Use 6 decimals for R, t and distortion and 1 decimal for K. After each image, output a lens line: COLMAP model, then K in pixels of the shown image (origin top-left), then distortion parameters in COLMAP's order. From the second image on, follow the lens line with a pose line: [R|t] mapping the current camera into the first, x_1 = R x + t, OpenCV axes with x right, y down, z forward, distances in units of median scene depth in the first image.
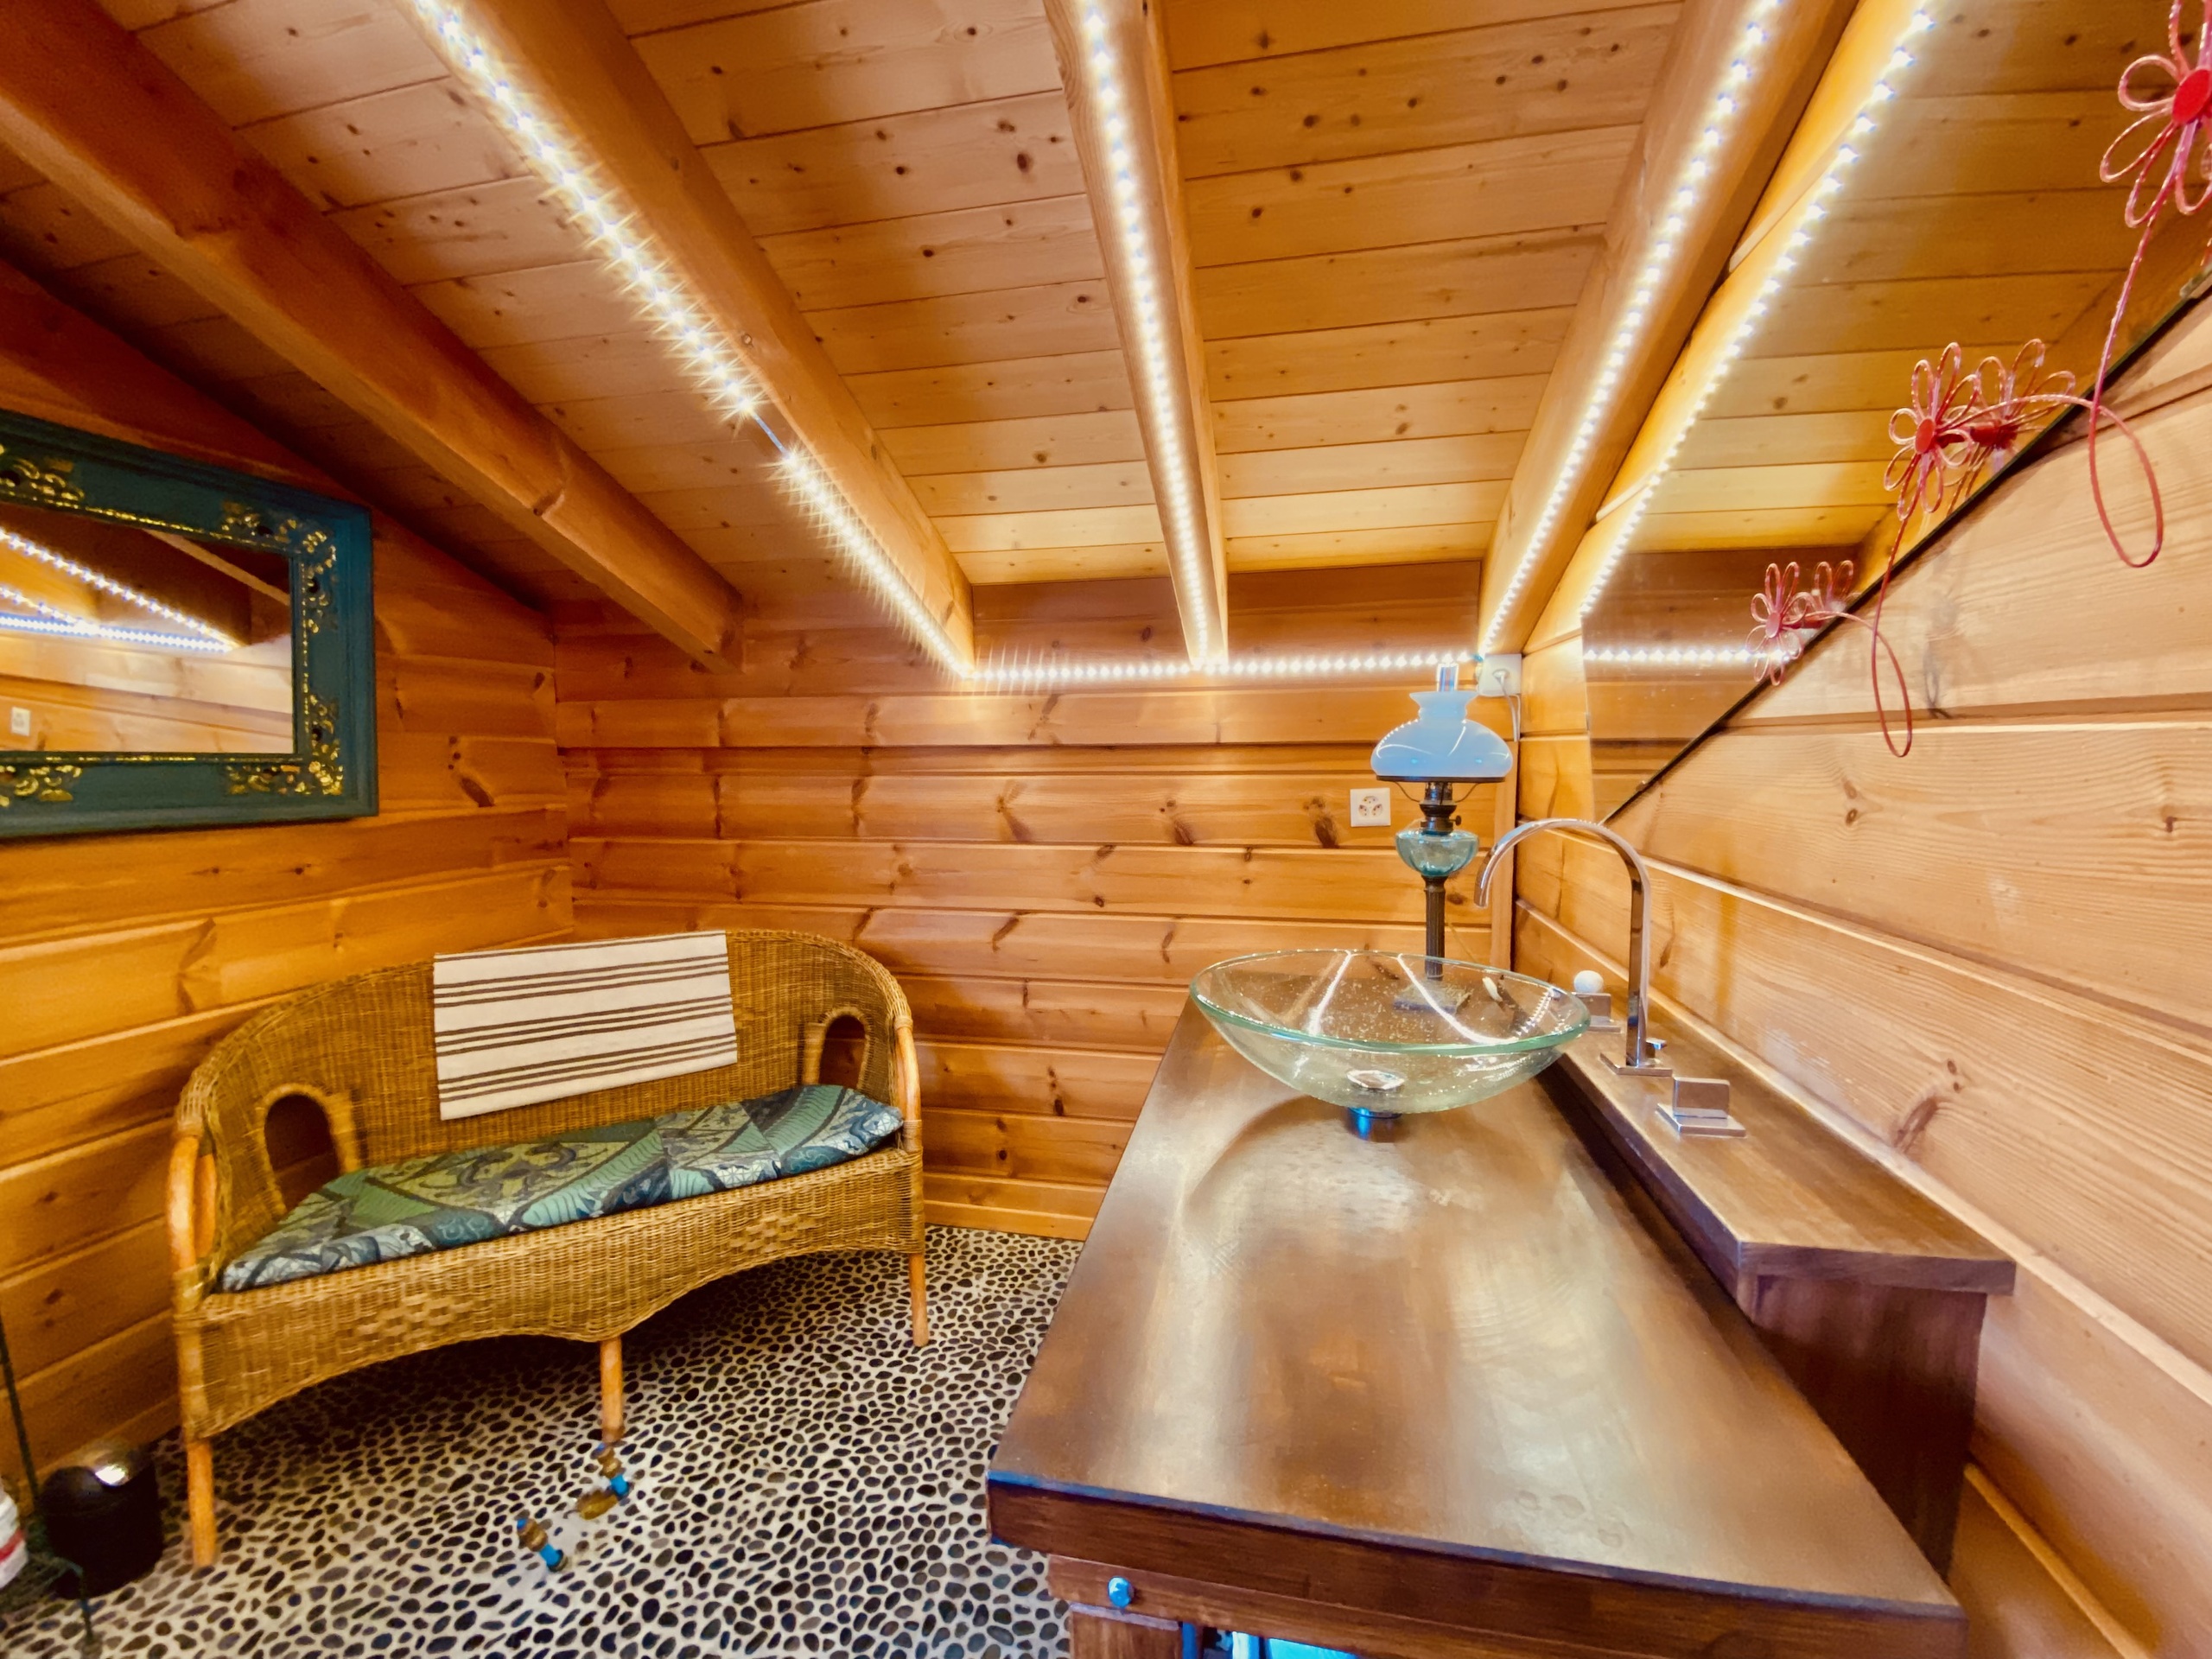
lens RADIAL K [[898.2, 0, 1095.9], [0, 898.2, 840.3], [0, 0, 1]] dist [0.009085, -0.016263]
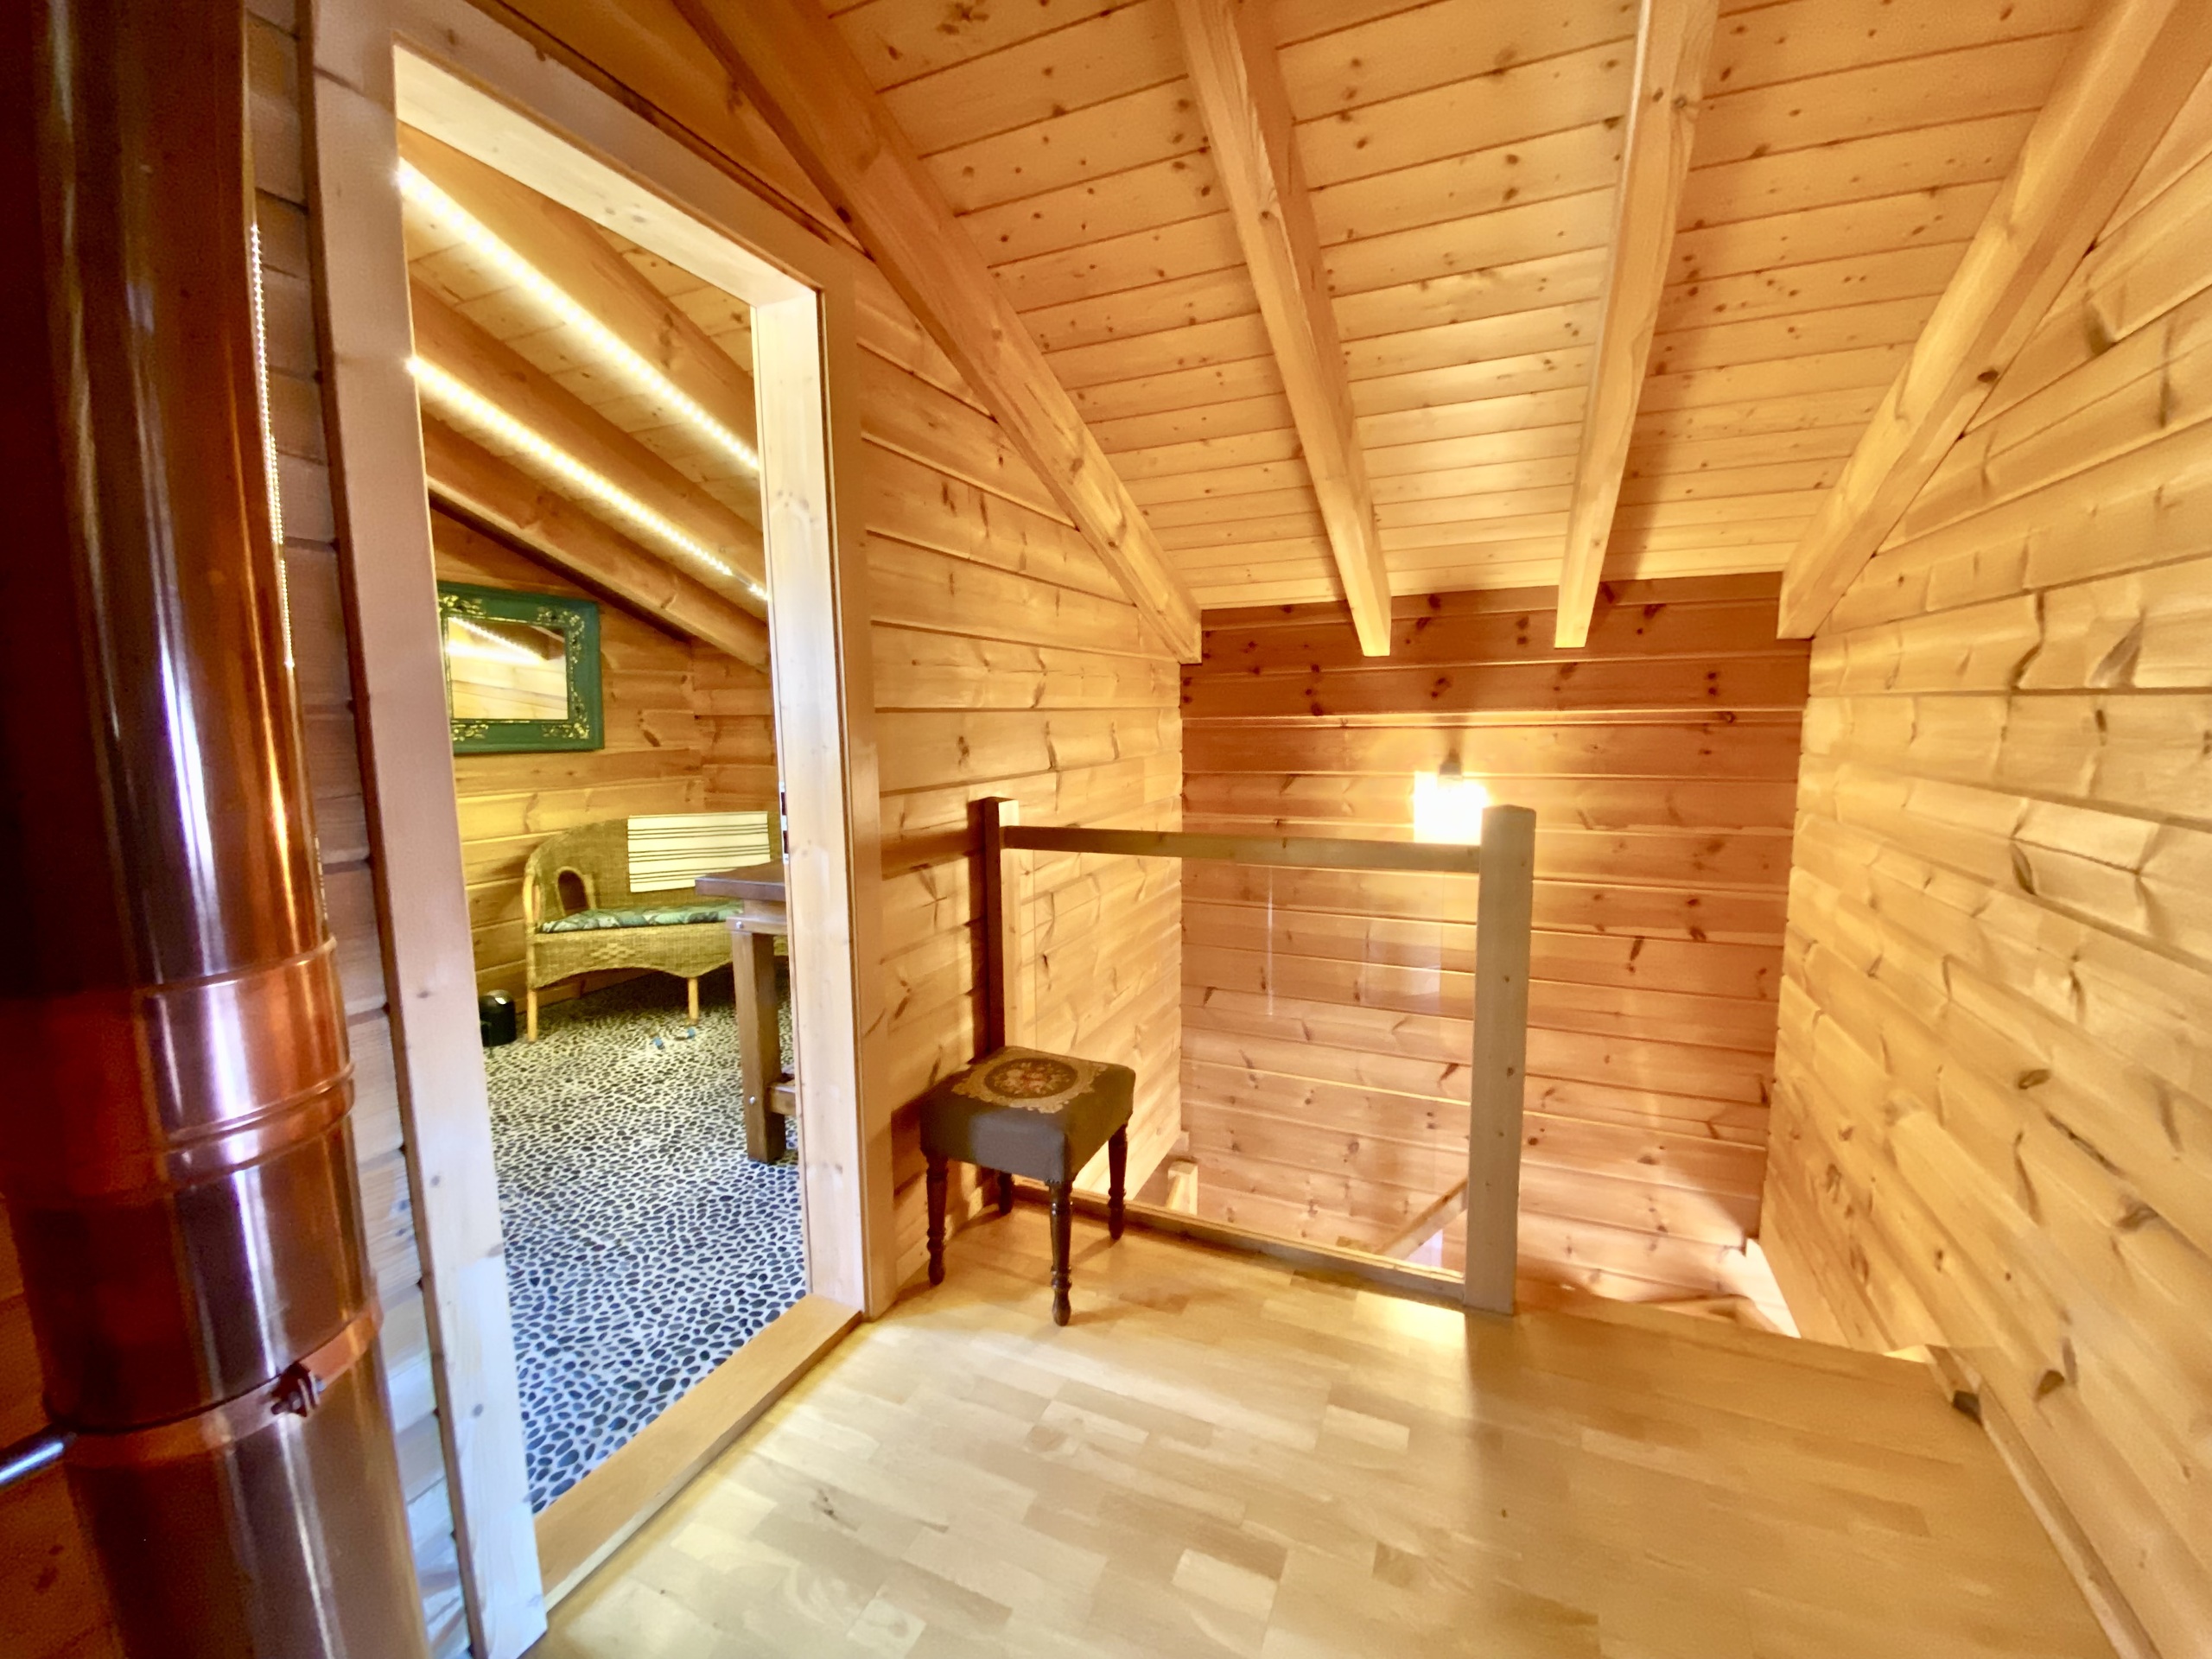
lens RADIAL K [[898.2, 0, 1095.9], [0, 898.2, 840.3], [0, 0, 1]] dist [0.009085, -0.016263]
pose [[0.977541, 0.019555, -0.209836, 0.862749], [-0.010685, 0.999004, 0.043321, 0.092831], [0.210474, -0.040106, 0.976776, -0.919502]]
